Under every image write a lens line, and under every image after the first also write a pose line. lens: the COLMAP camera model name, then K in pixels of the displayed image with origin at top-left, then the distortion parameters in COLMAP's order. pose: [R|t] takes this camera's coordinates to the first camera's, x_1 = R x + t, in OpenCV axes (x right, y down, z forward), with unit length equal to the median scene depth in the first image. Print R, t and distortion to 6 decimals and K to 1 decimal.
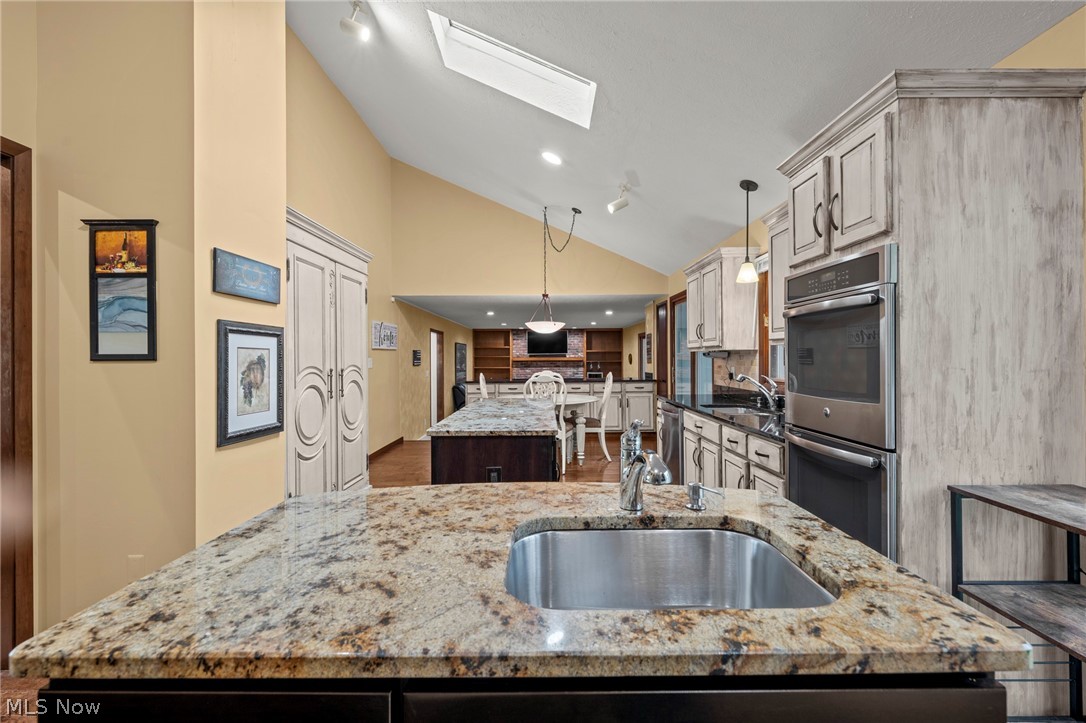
lens RADIAL K [[486.1, 0, 543.4], [0, 486.1, 359.1], [0, 0, 1]] dist [0.000097, 0.000007]
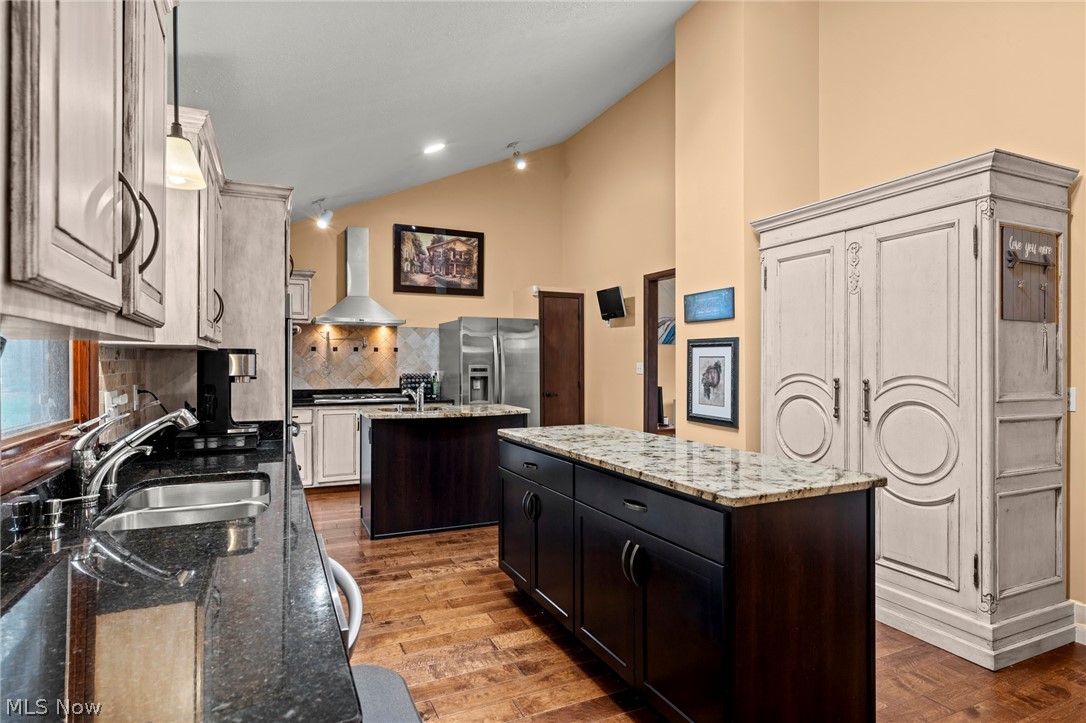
lens RADIAL K [[590.5, 0, 546.8], [0, 590.5, 359.3], [0, 0, 1]] dist [0.027816, -0.000241]
pose [[-0.906530, 0.002826, -0.422132, 0.499618], [0.004603, 0.999984, -0.003191, -0.011907], [0.422116, -0.004836, -0.906529, 2.282207]]
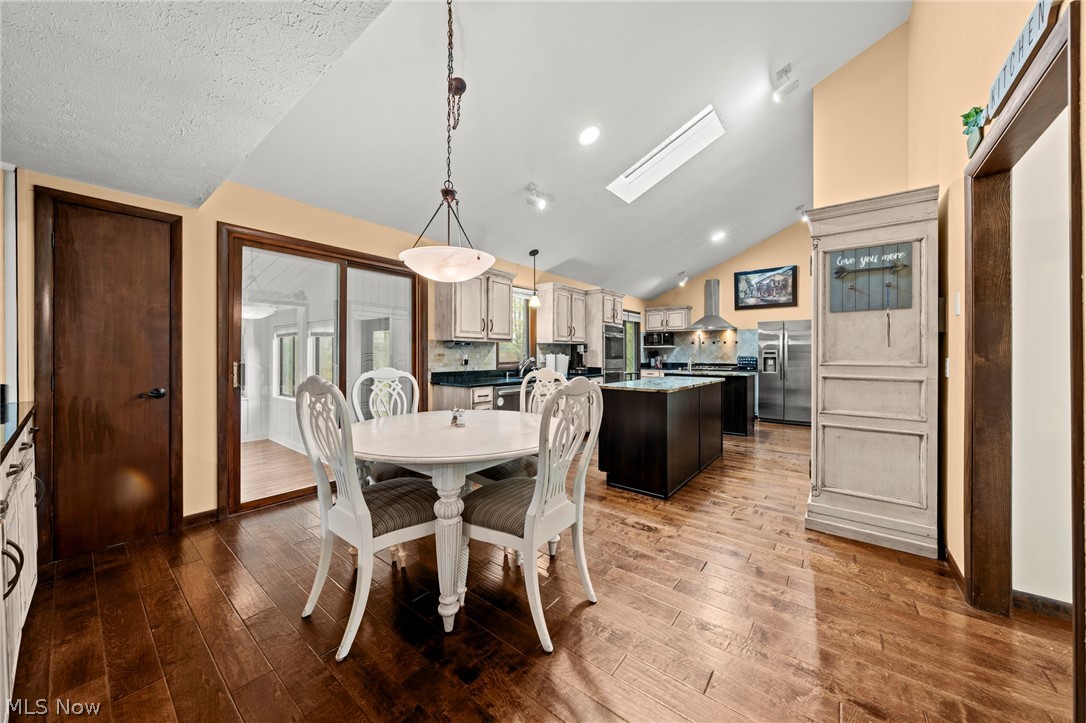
lens RADIAL K [[378.9, 0, 551.3], [0, 378.9, 353.1], [0, 0, 1]] dist [0.000316, 0.000018]
pose [[-0.796188, 0.010918, 0.604951, -0.612722], [0.008276, 0.999940, -0.007154, 0.027455], [-0.604992, -0.000690, -0.796231, 2.902146]]
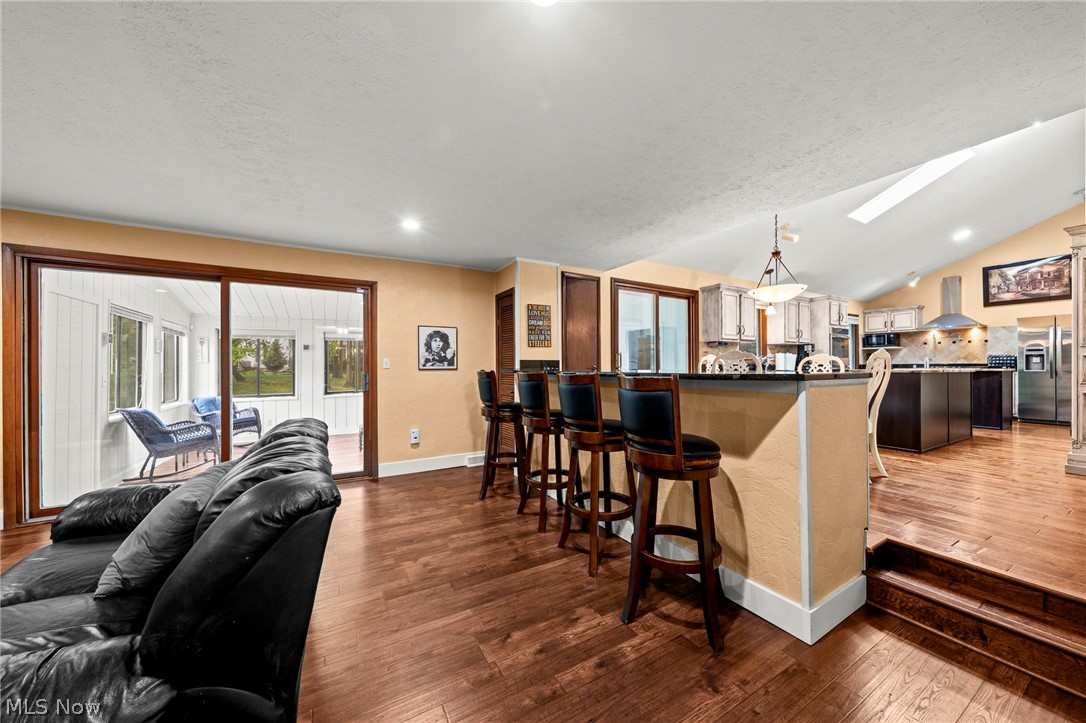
lens RADIAL K [[385.1, 0, 549.2], [0, 385.1, 366.7], [0, 0, 1]] dist [-0.000134, 0.000115]
pose [[-0.509029, 0.012626, 0.860657, -0.775366], [0.009454, 0.999914, -0.009077, 0.119087], [-0.860697, 0.003516, -0.509105, 3.883387]]
